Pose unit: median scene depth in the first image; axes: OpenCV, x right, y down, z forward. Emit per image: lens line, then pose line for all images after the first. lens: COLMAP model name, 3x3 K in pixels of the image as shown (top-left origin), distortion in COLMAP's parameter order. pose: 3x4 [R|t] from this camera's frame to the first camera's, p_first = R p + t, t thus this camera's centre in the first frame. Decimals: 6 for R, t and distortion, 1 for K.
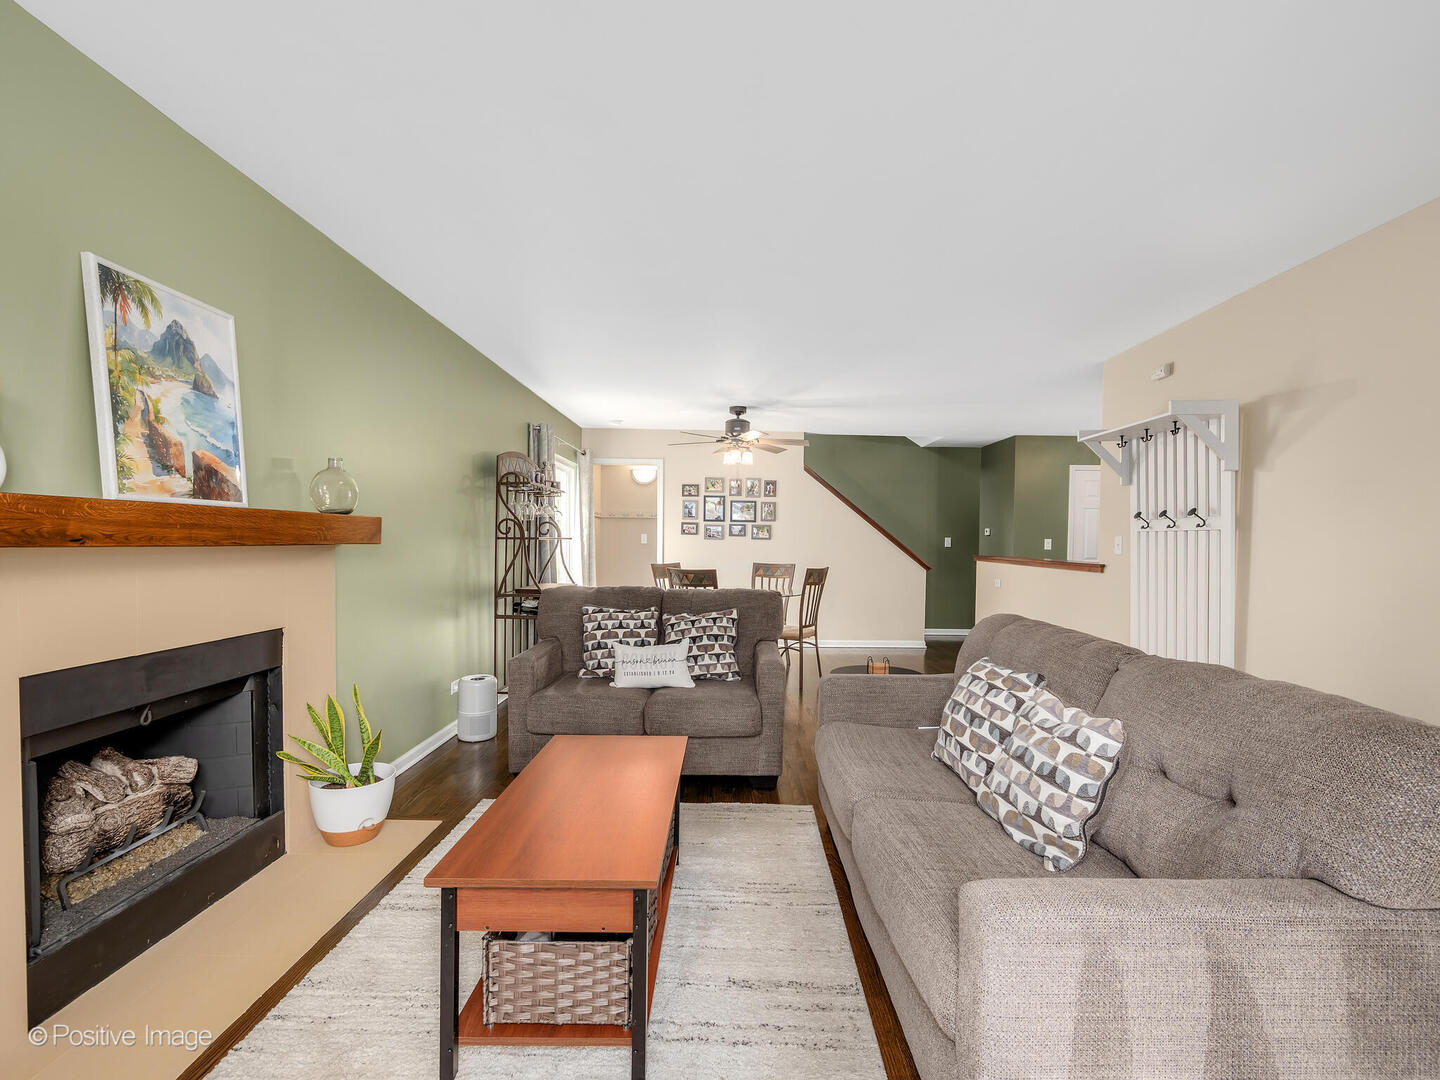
lens RADIAL K [[660.9, 0, 718.6], [0, 660.9, 547.2], [0, 0, 1]] dist [-0.001944, 0.000061]
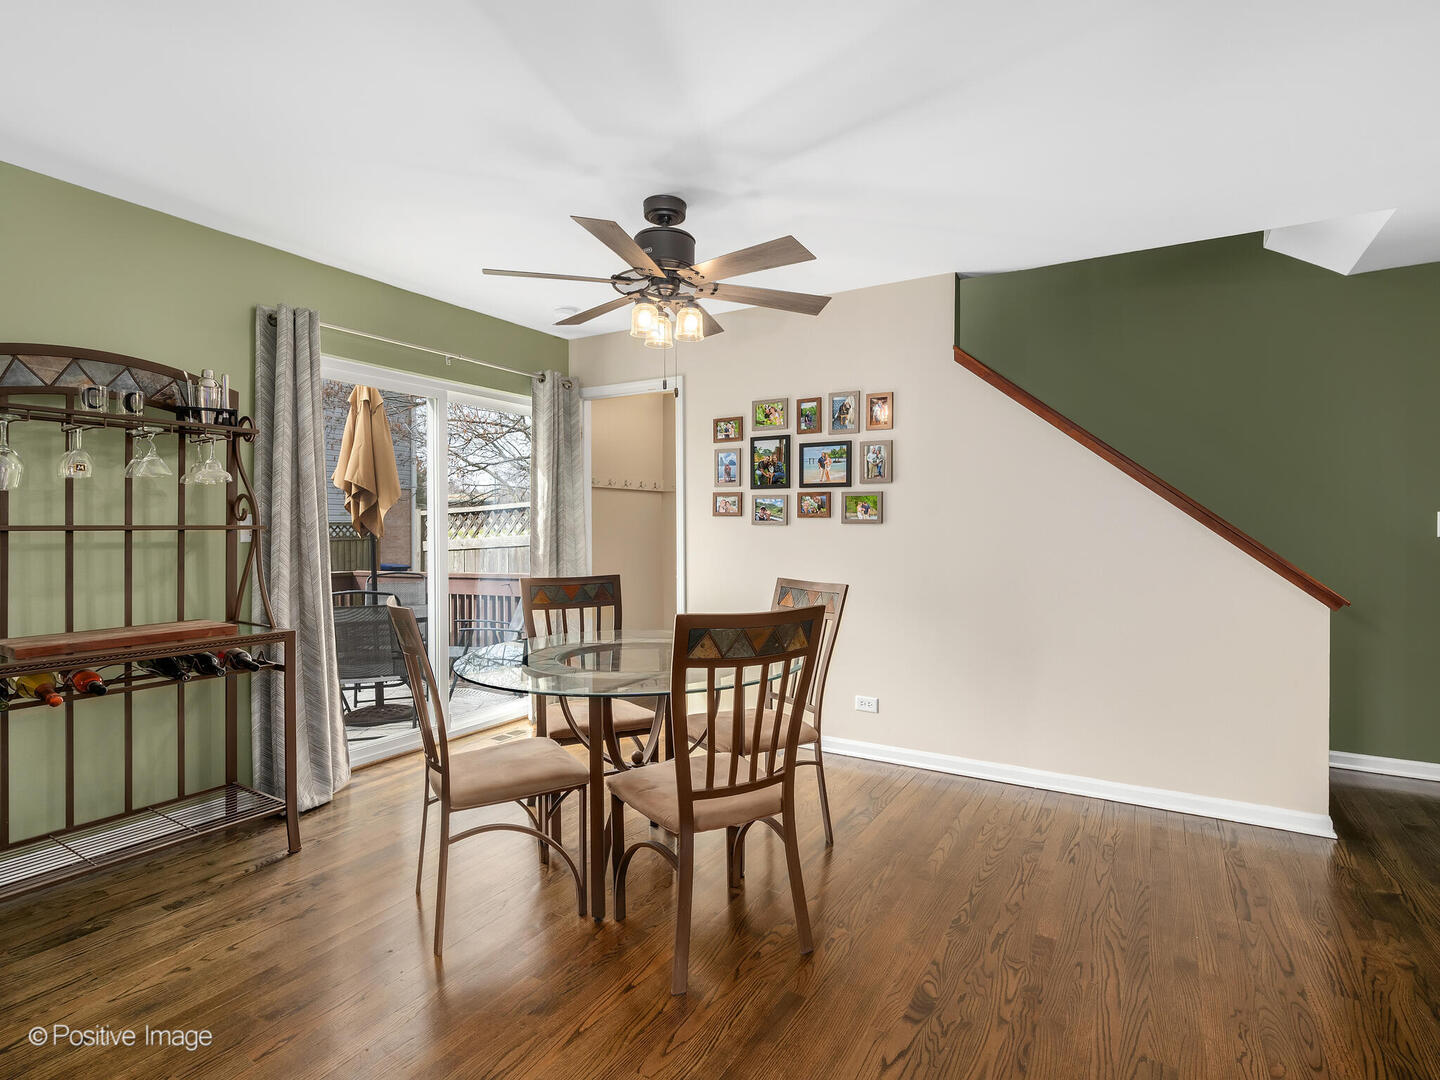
lens RADIAL K [[708.6, 0, 699.3], [0, 708.6, 531.7], [0, 0, 1]] dist [-0.010689, 0.000858]
pose [[0.849945, -0.006493, -0.526831, 0.227892], [0.003890, 0.999974, -0.006049, -0.003505], [0.526856, 0.003092, 0.849949, 0.521467]]
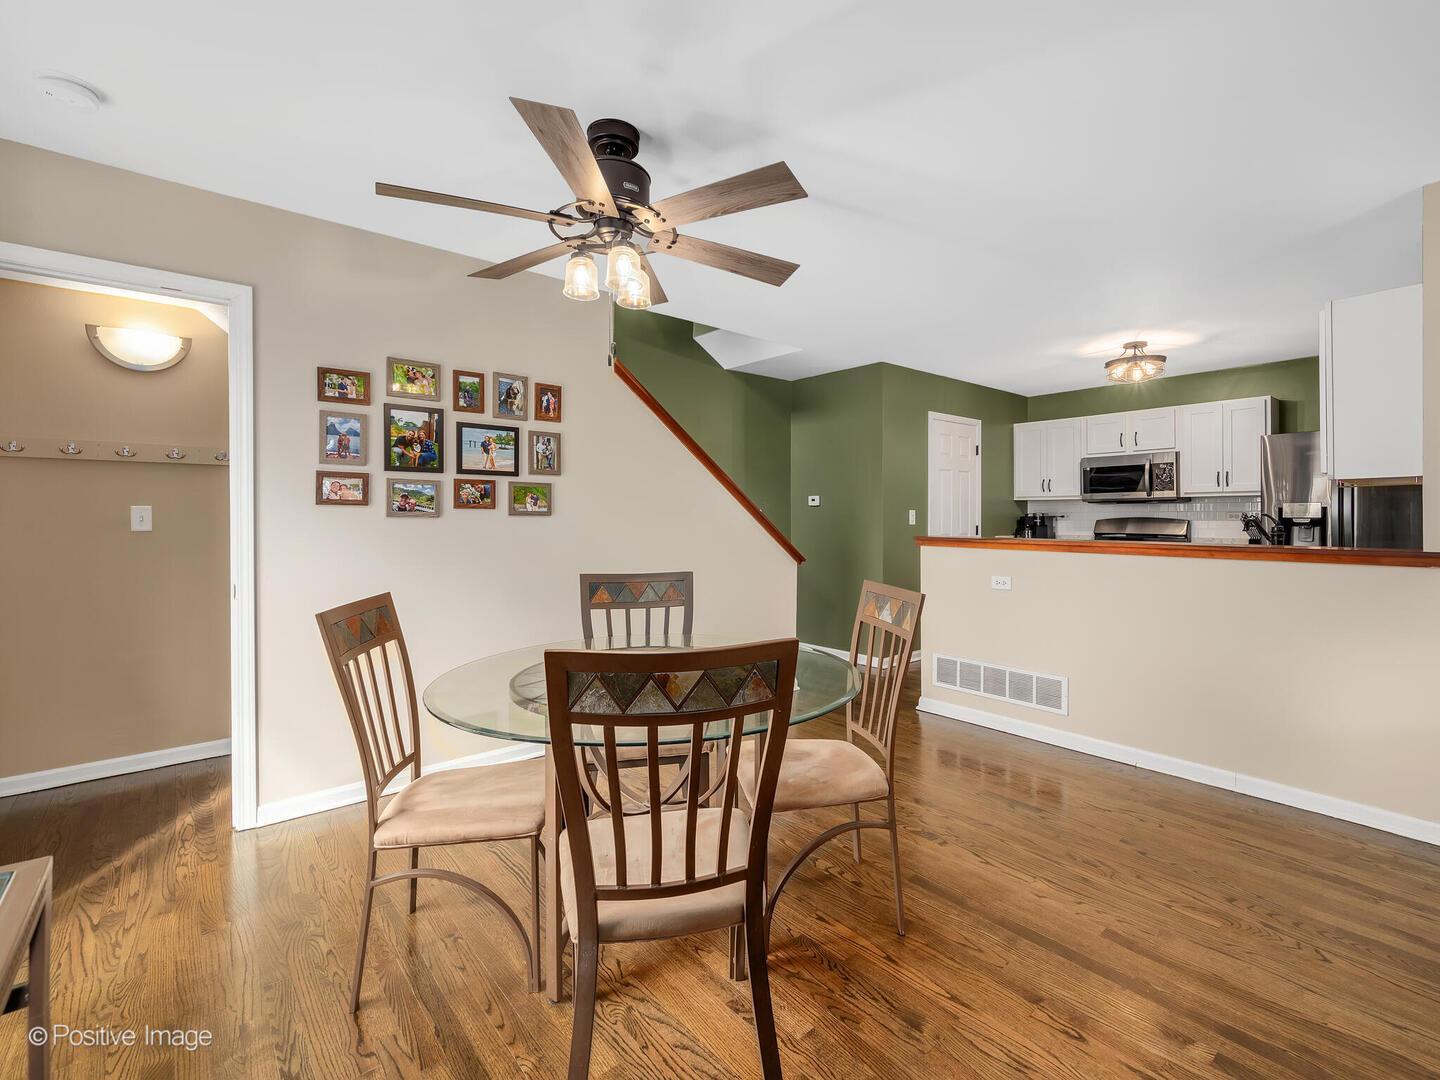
lens RADIAL K [[660.9, 0, 749.1], [0, 660.9, 517.8], [0, 0, 1]] dist [-0.001944, 0.000061]
pose [[0.742608, -0.014897, 0.669560, -0.123756], [0.015902, 0.999863, 0.004608, -0.009793], [-0.669537, 0.007226, 0.742743, 0.571563]]
